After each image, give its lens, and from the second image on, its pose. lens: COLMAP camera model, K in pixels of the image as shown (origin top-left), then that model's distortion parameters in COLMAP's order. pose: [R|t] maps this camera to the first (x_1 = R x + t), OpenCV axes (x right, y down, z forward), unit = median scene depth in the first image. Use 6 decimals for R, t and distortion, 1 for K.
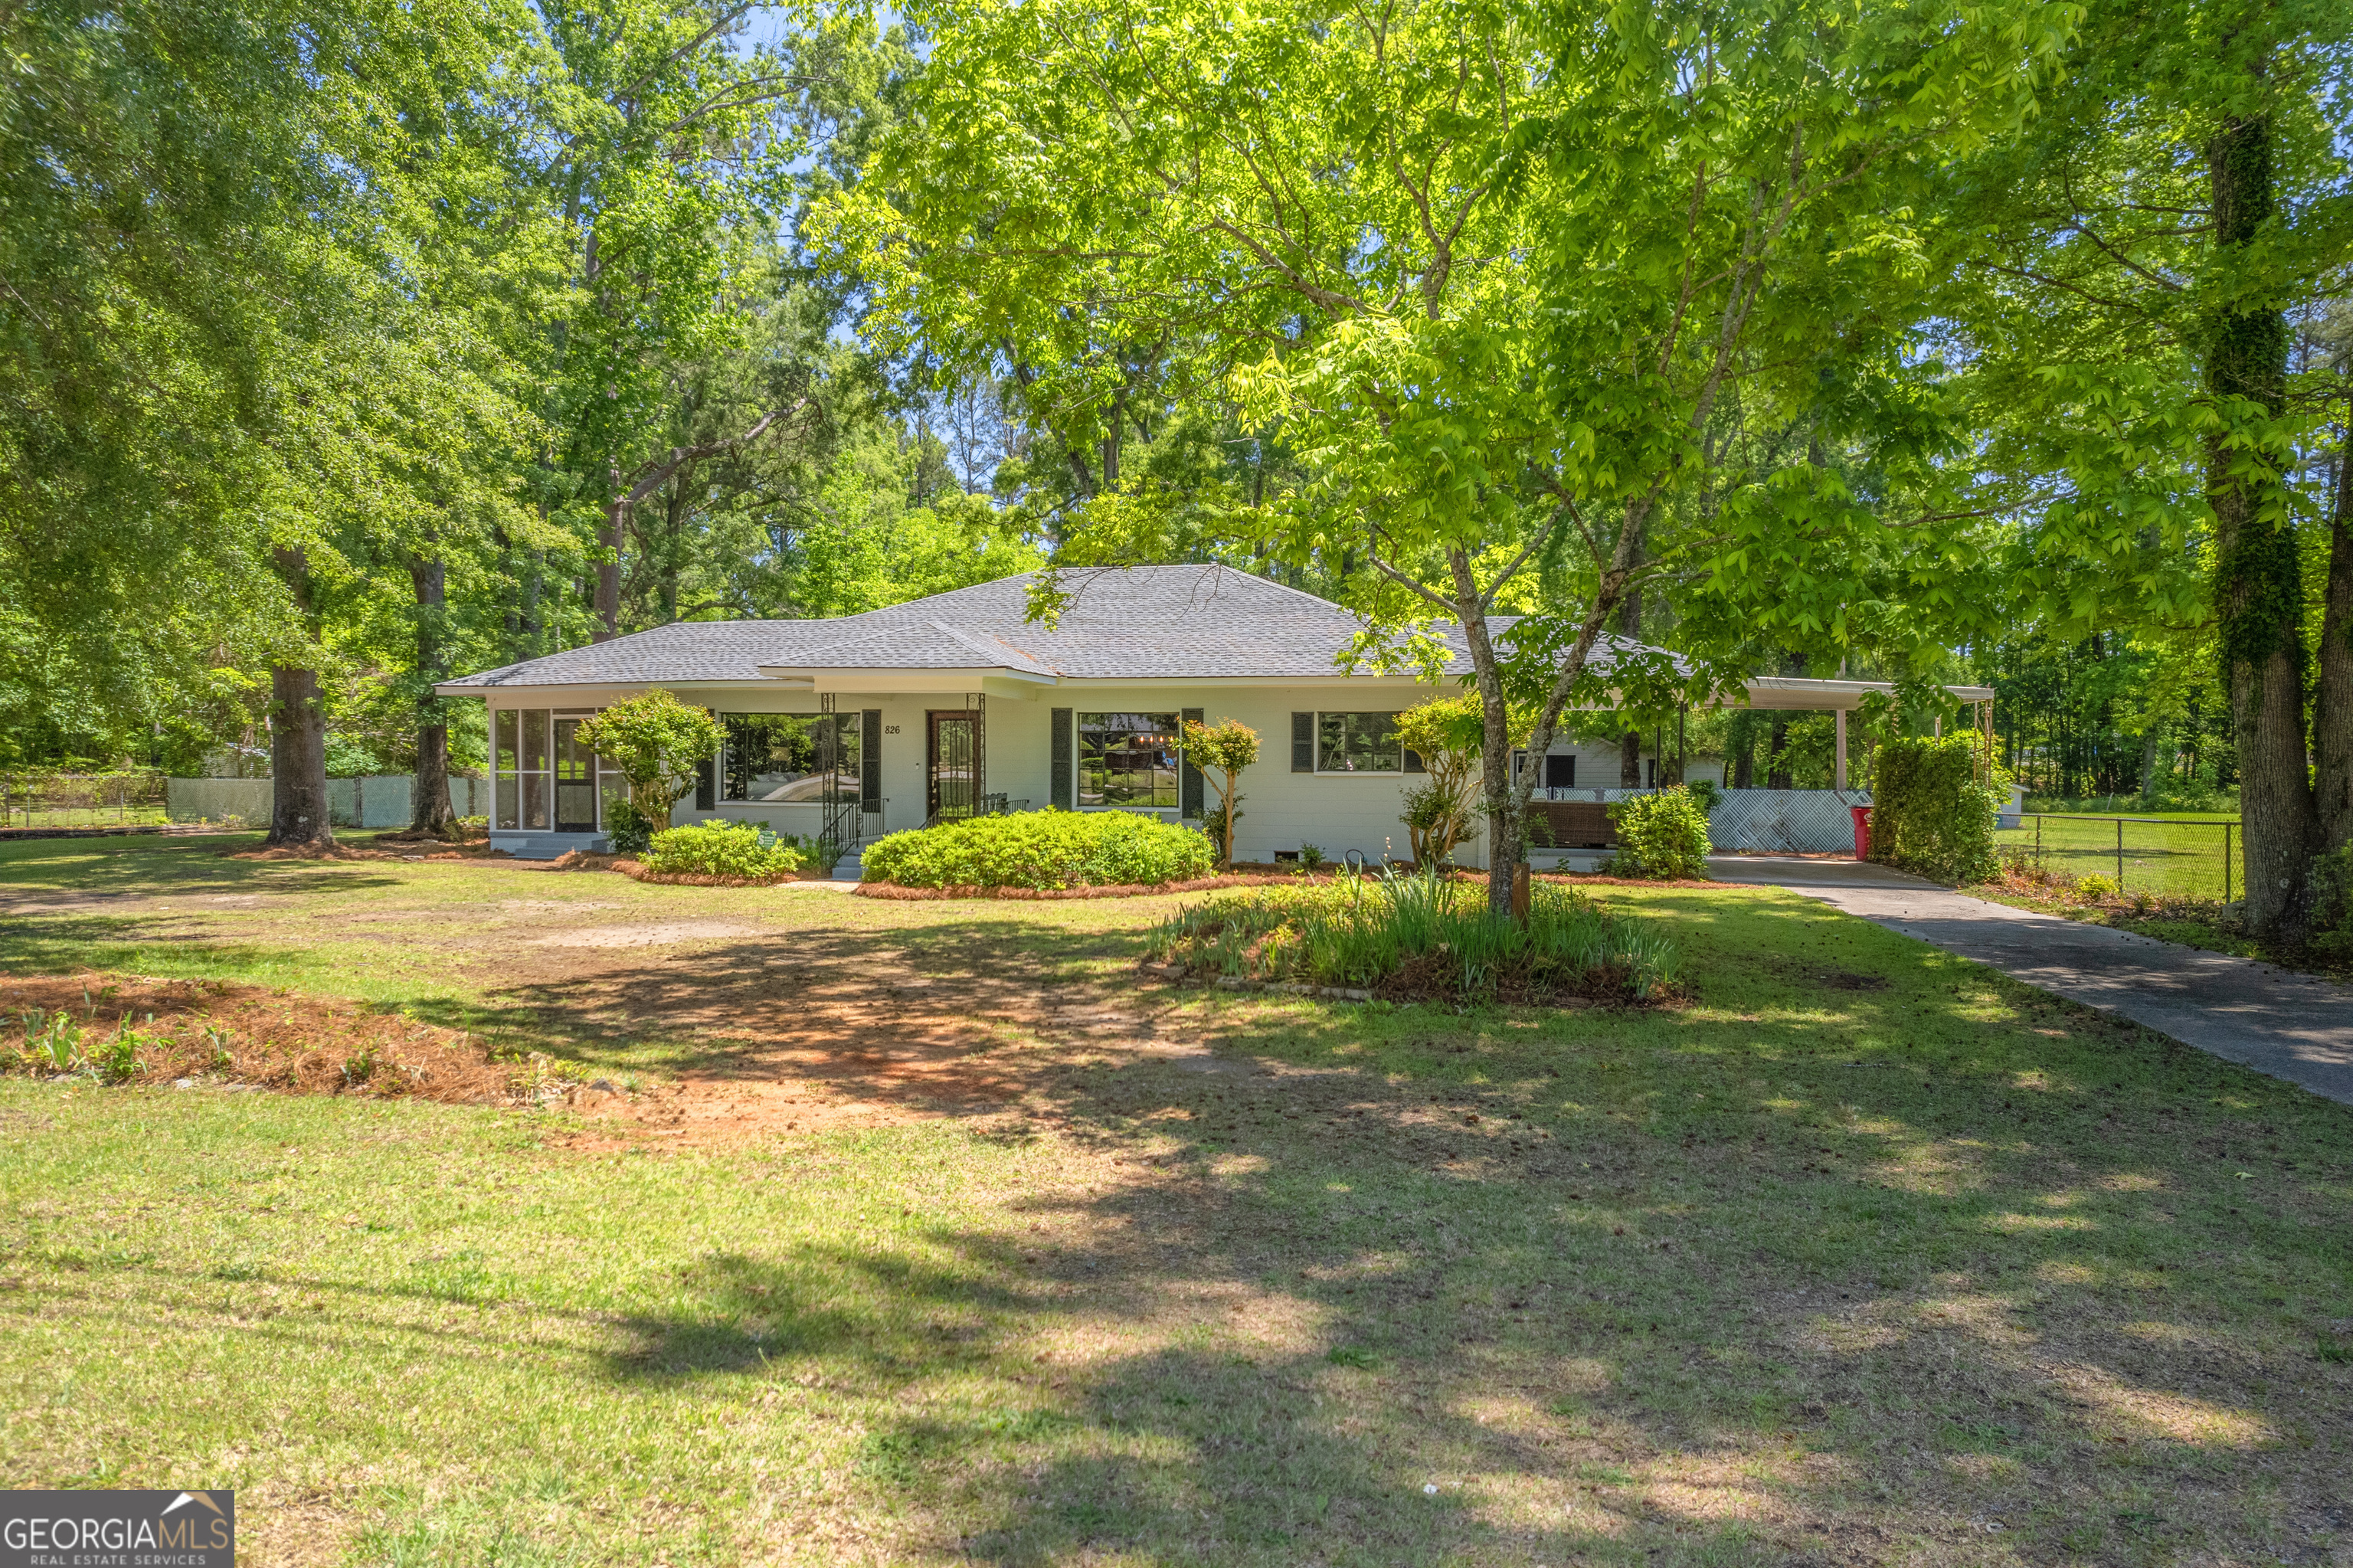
lens RADIAL K [[1528.0, 0, 1176.5], [0, 1528.0, 784.0], [0, 0, 1]] dist [-0.032103, 0.000711]
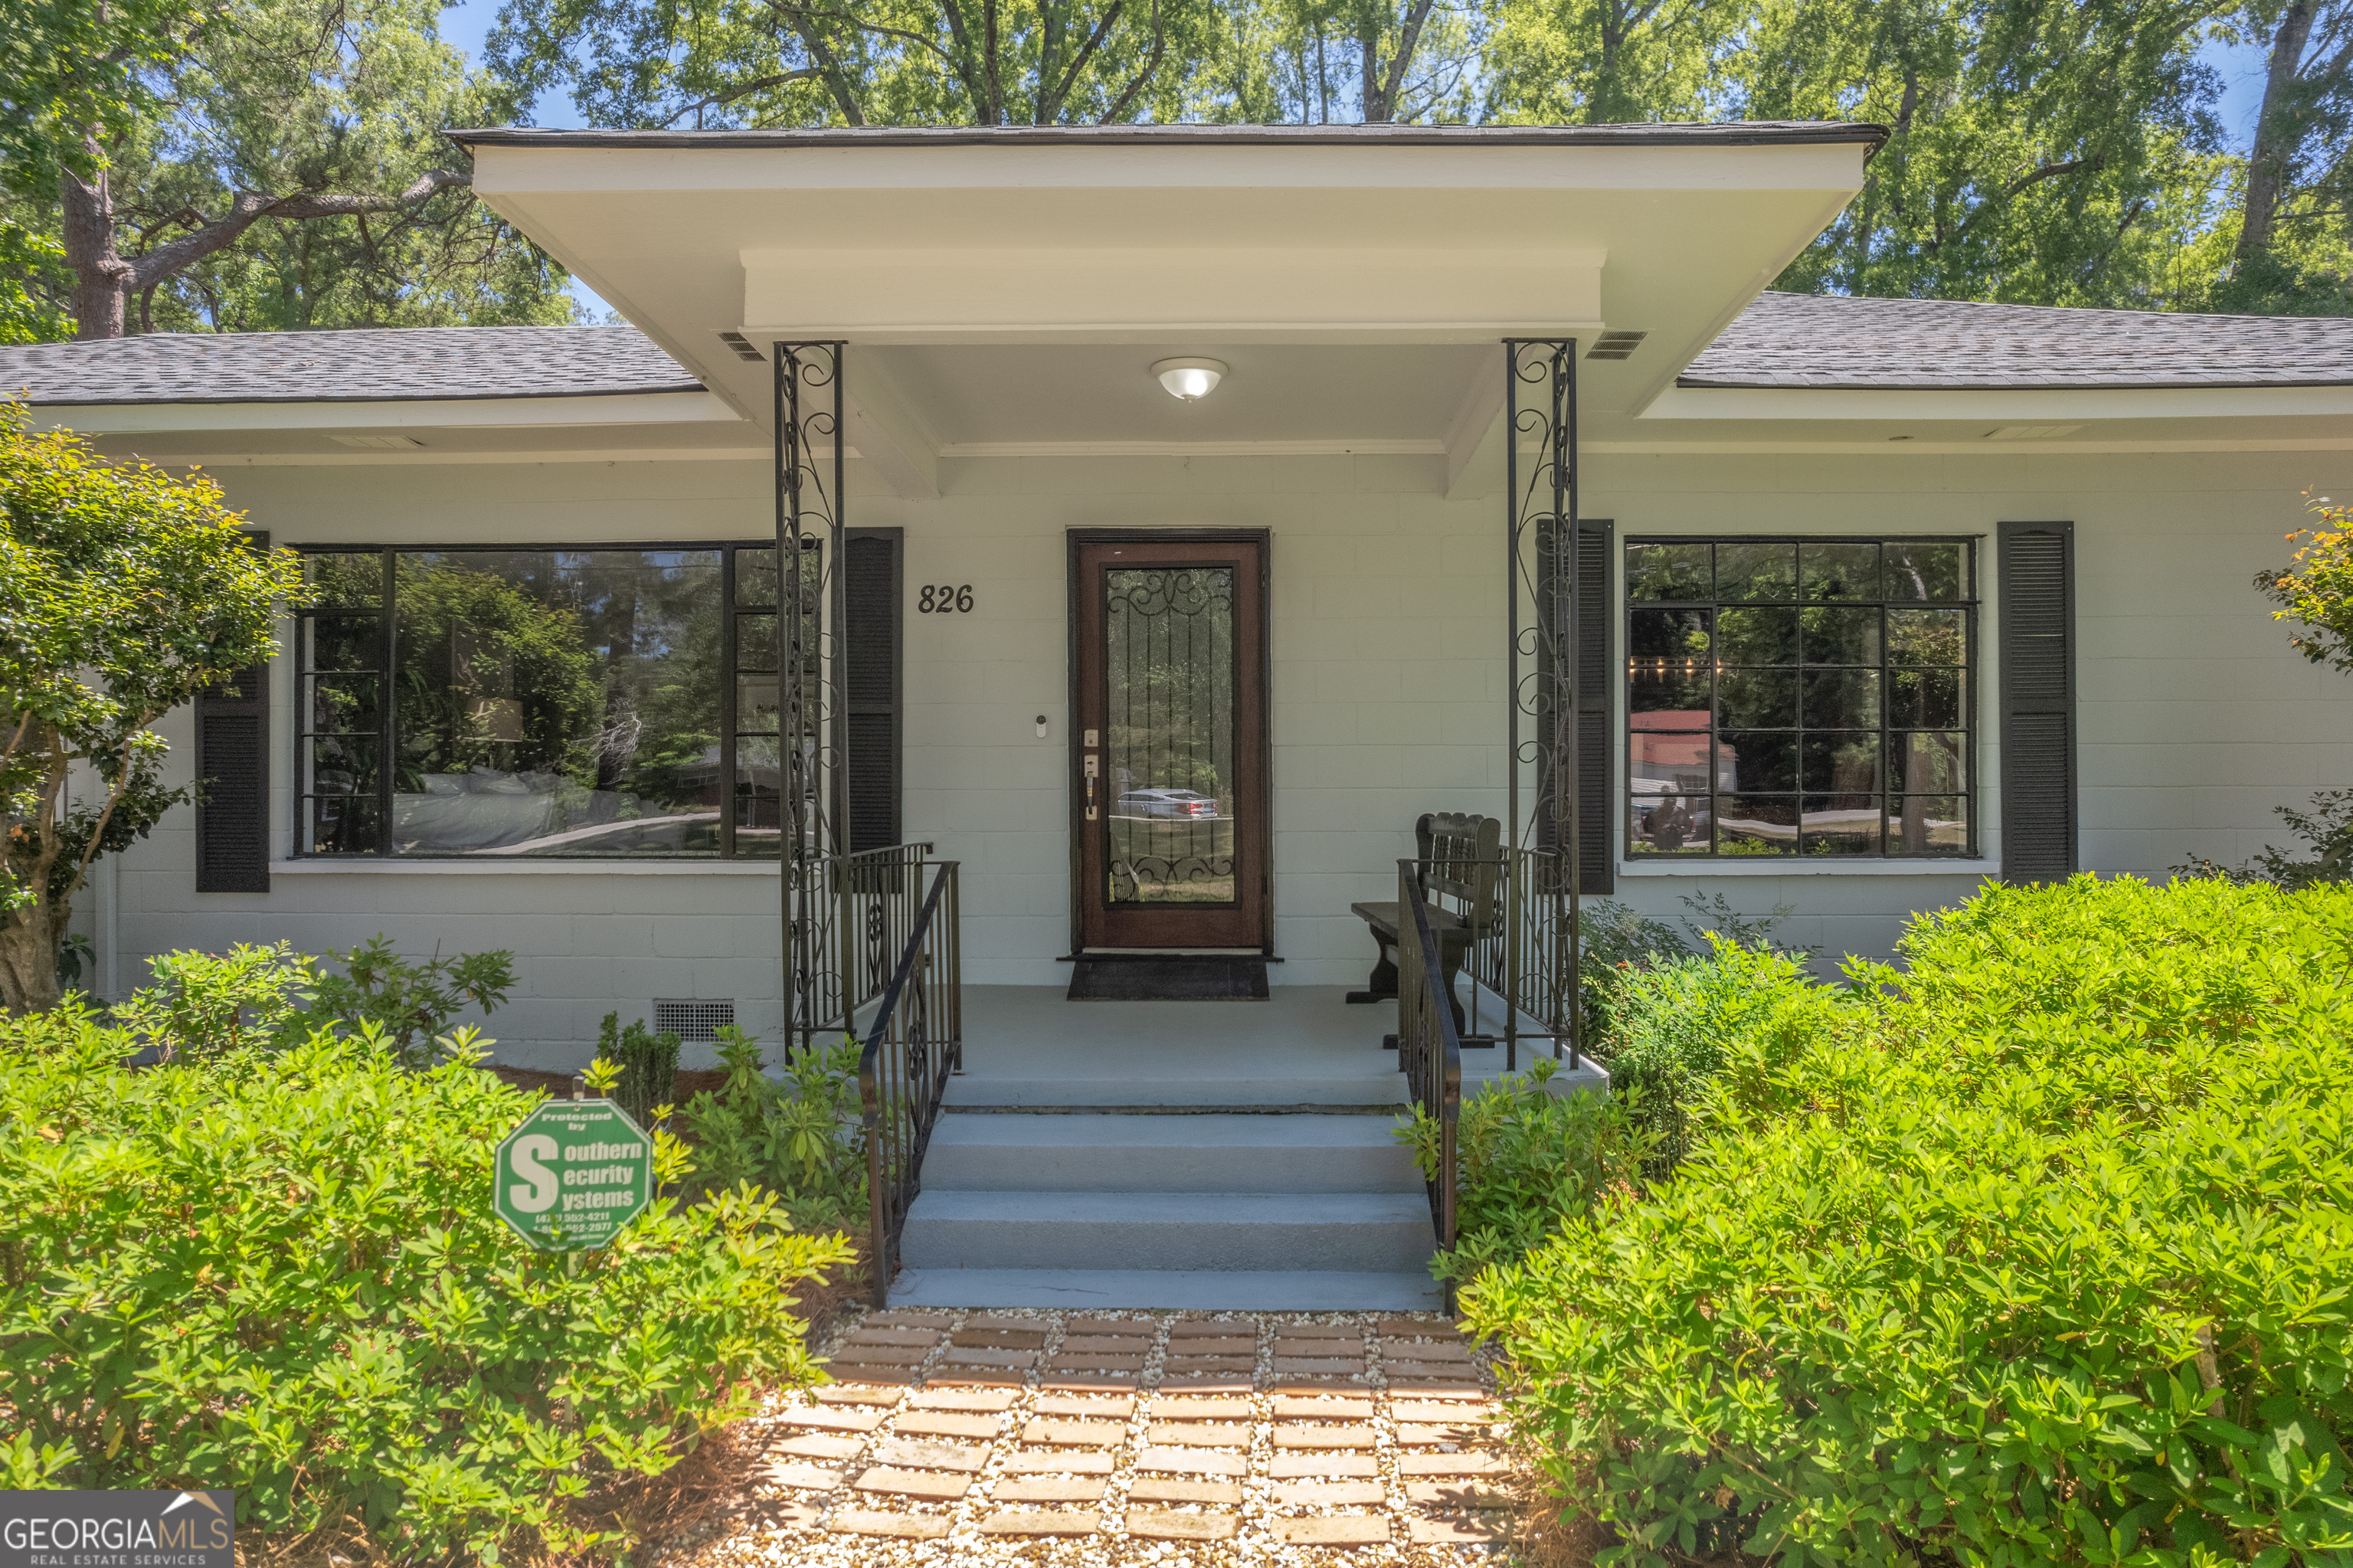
lens RADIAL K [[1534.0, 0, 1172.3], [0, 1534.0, 788.4], [0, 0, 1]] dist [-0.079672, 0.074580]
pose [[0.978732, -0.003523, 0.205113, -0.208786], [0.010374, 0.999423, -0.032337, 0.009220], [-0.204881, 0.033777, 0.978204, 0.736992]]
